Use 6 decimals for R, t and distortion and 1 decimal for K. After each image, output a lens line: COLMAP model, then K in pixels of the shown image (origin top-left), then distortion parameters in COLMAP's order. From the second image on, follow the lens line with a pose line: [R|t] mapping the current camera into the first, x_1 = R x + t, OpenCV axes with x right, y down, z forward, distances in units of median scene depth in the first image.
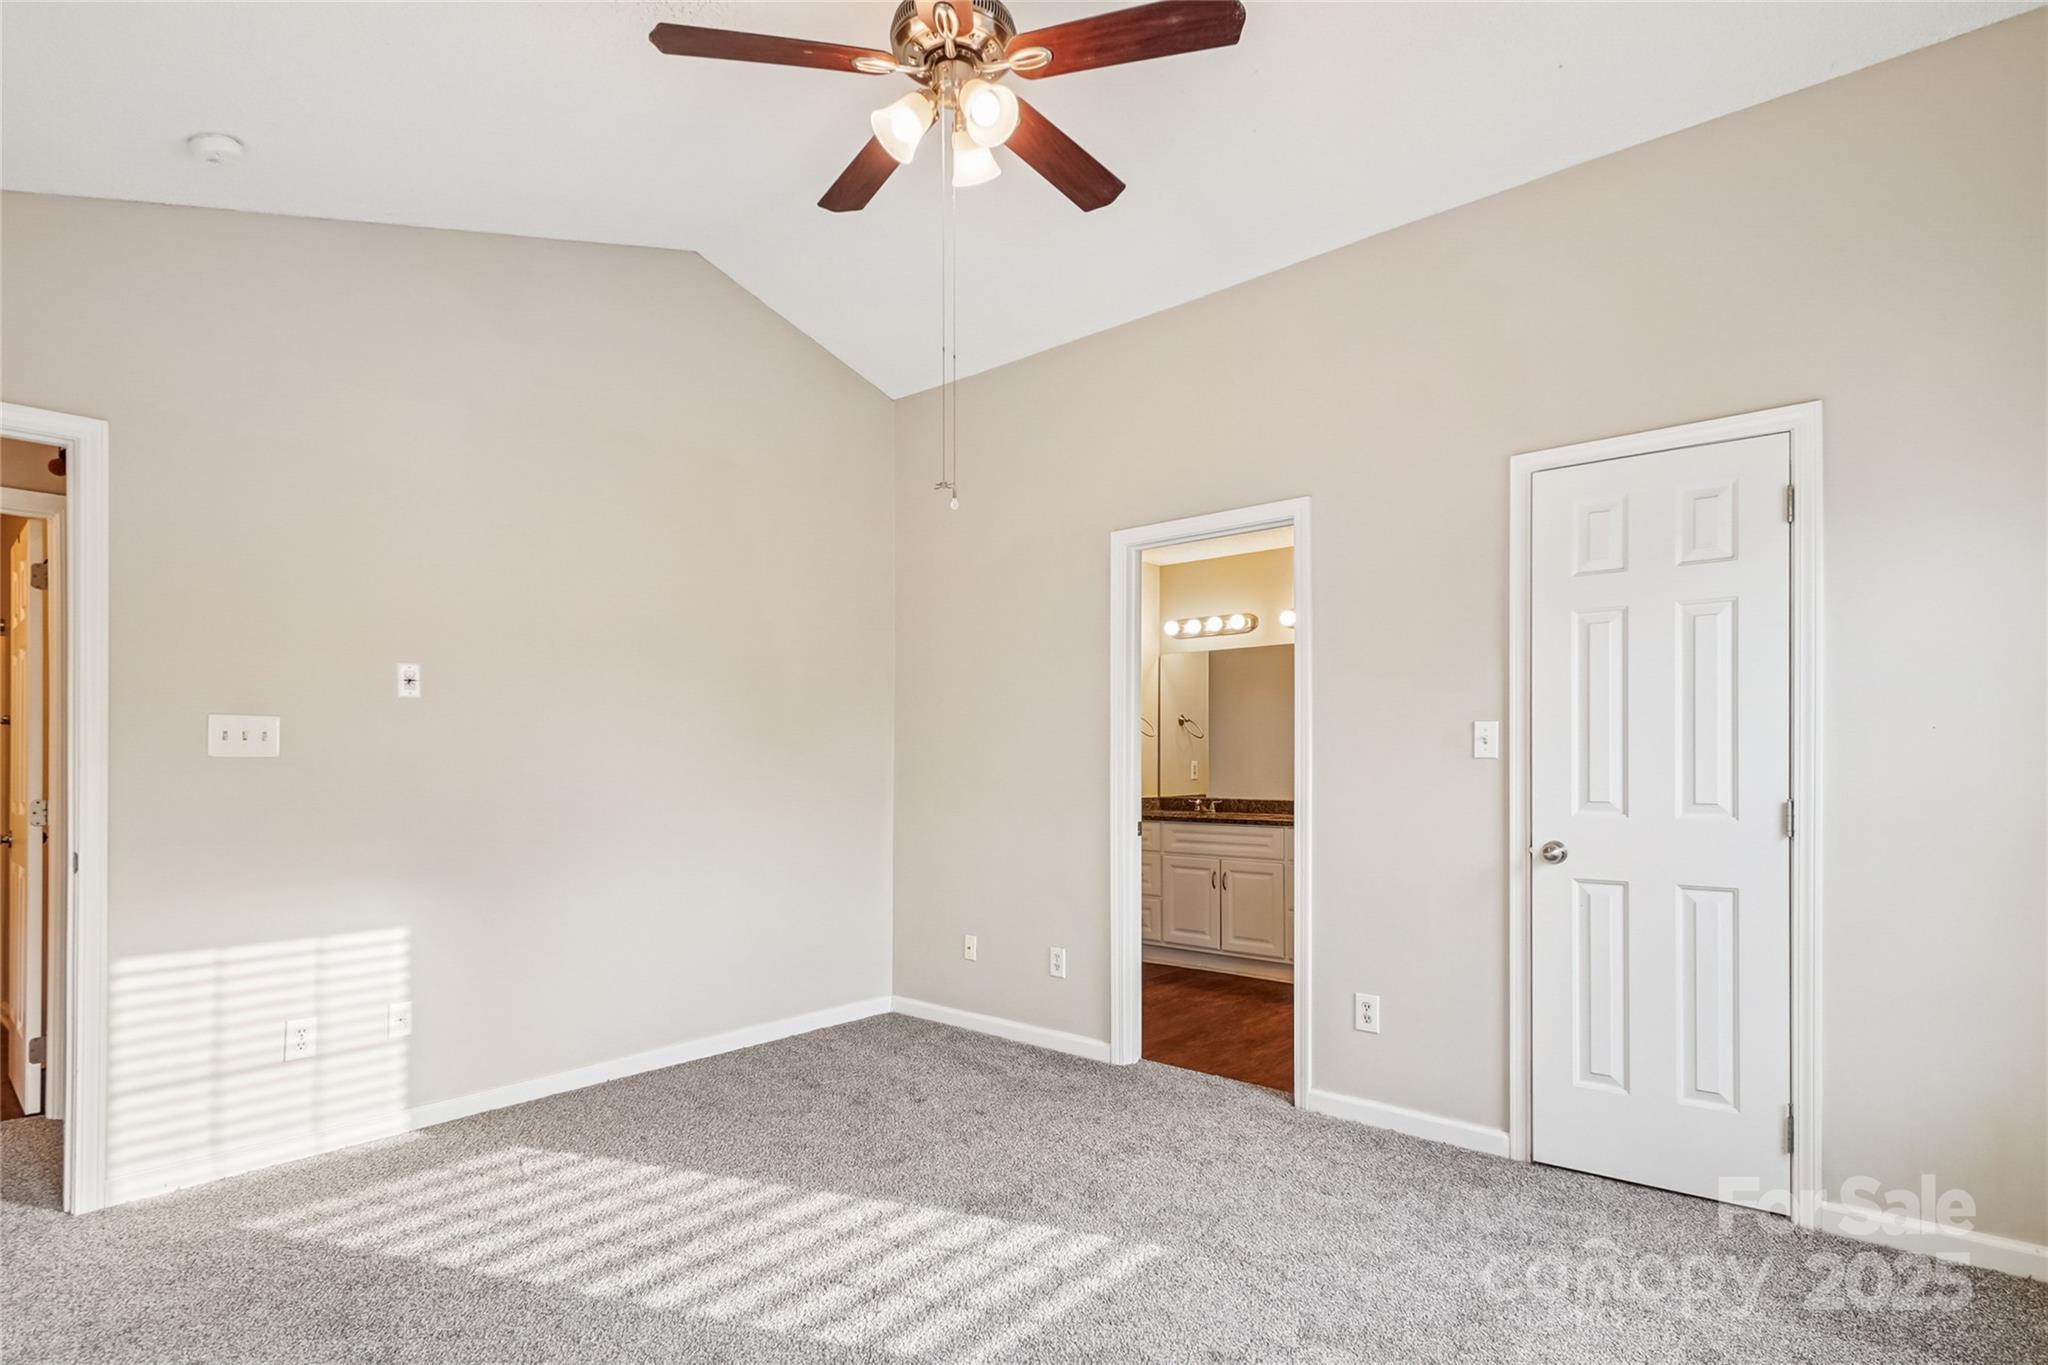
lens RADIAL K [[1015.9, 0, 1021.9], [0, 1015.9, 747.3], [0, 0, 1]] dist [-0.000104, 0.002760]
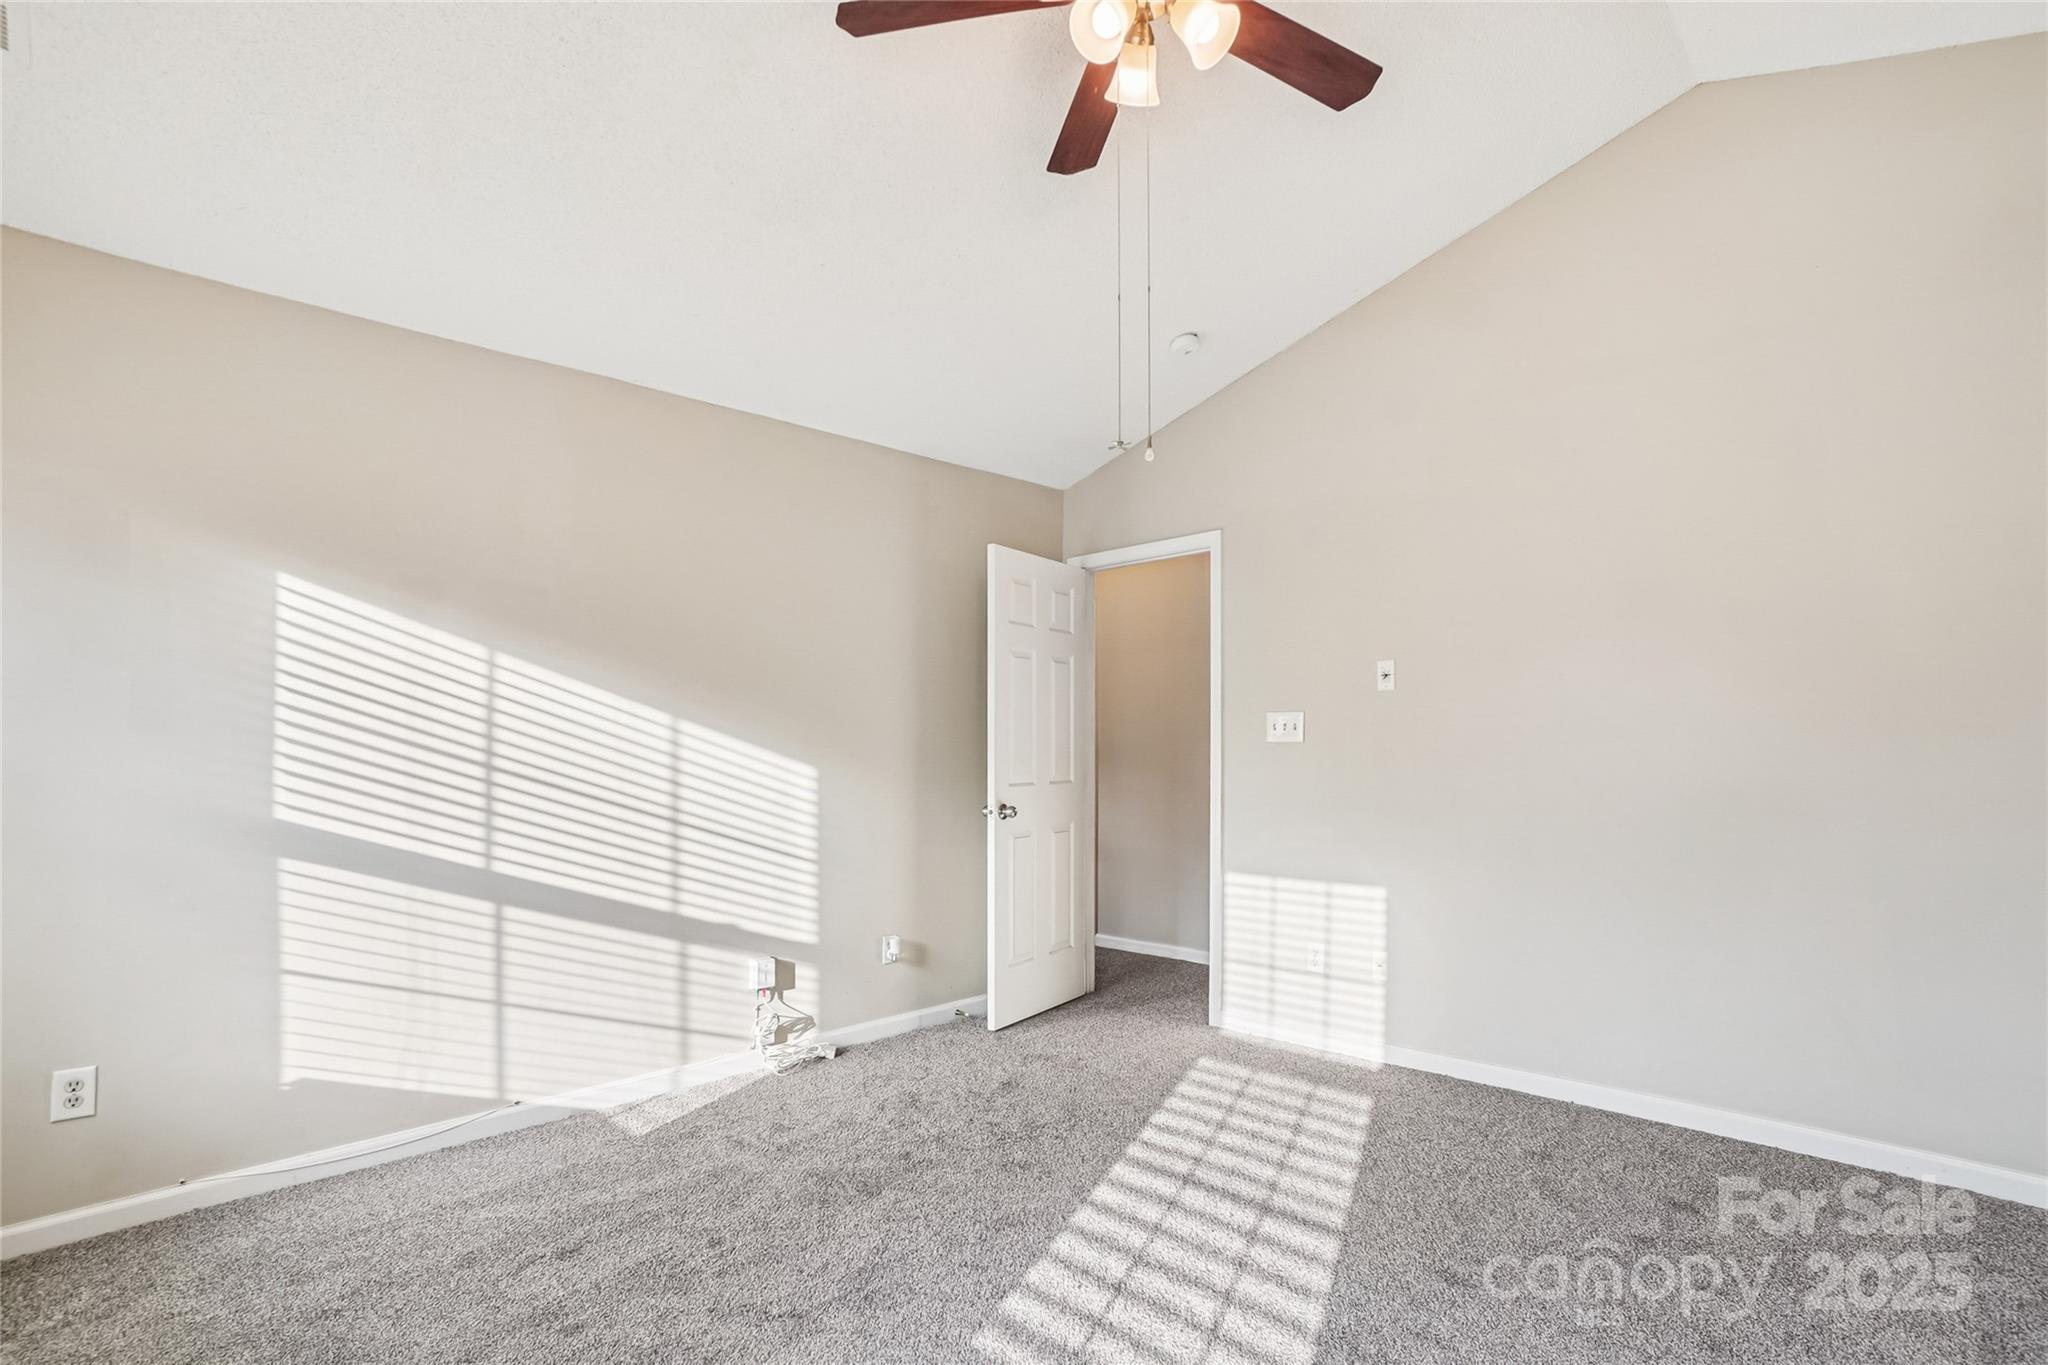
lens RADIAL K [[1015.9, 0, 1031.7], [0, 1015.9, 761.9], [0, 0, 1]] dist [-0.000104, 0.002760]
pose [[-0.028332, 0.018191, -0.999433, 0.584054], [0.014957, 0.999730, 0.017773, 0.005871], [0.999487, -0.014445, -0.028597, 0.656695]]
